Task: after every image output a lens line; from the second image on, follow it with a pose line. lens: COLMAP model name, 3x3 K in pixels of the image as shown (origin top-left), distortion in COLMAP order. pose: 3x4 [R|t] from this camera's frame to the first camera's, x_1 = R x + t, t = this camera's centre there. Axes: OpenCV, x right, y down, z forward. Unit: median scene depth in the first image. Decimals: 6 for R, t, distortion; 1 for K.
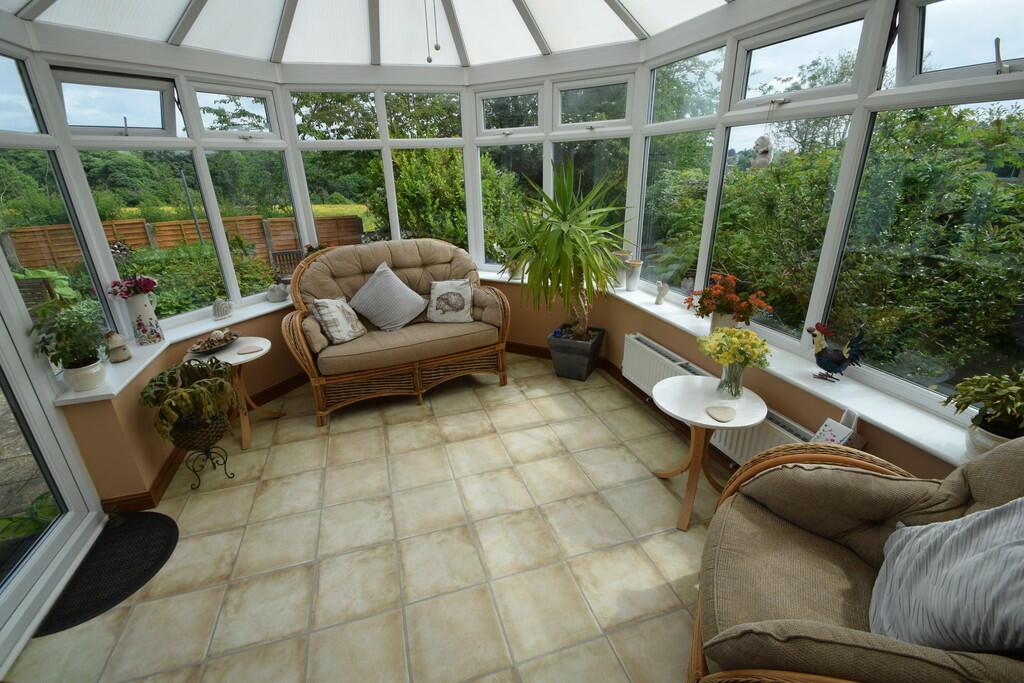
lens RADIAL K [[451.1, 0, 504.0], [0, 451.1, 346.2], [0, 0, 1]] dist [0.003171, -0.004524]
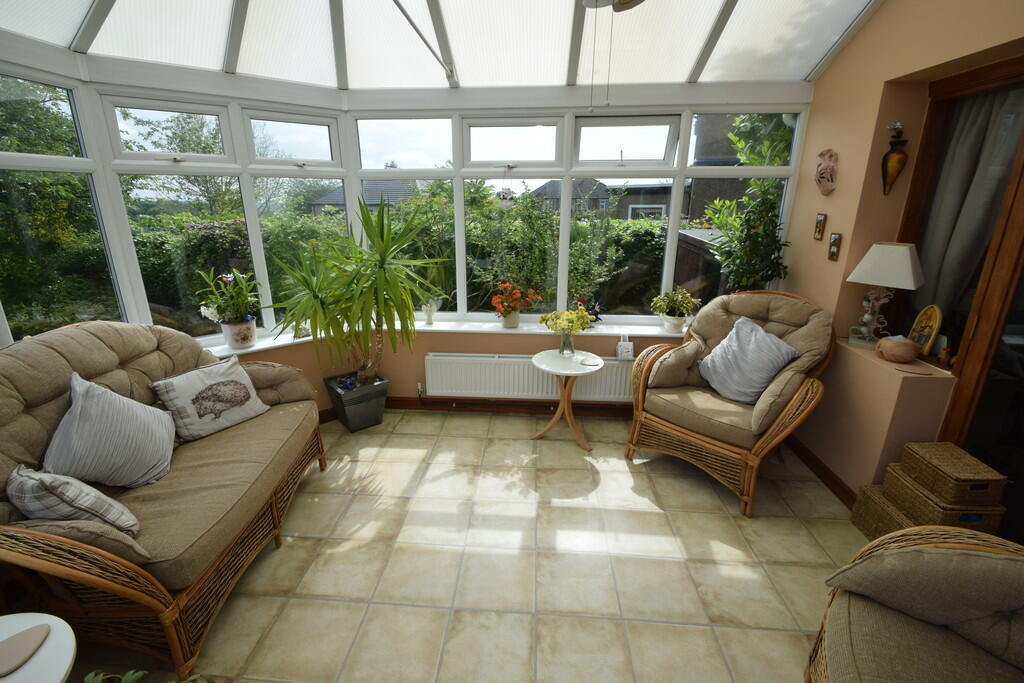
lens RADIAL K [[451.1, 0, 502.4], [0, 451.1, 340.6], [0, 0, 1]] dist [0.003171, -0.004524]
pose [[0.360630, -0.250286, 0.898500, -0.635296], [0.338461, 0.932776, 0.123987, -0.135763], [-0.869132, 0.259394, 0.421099, 0.377767]]
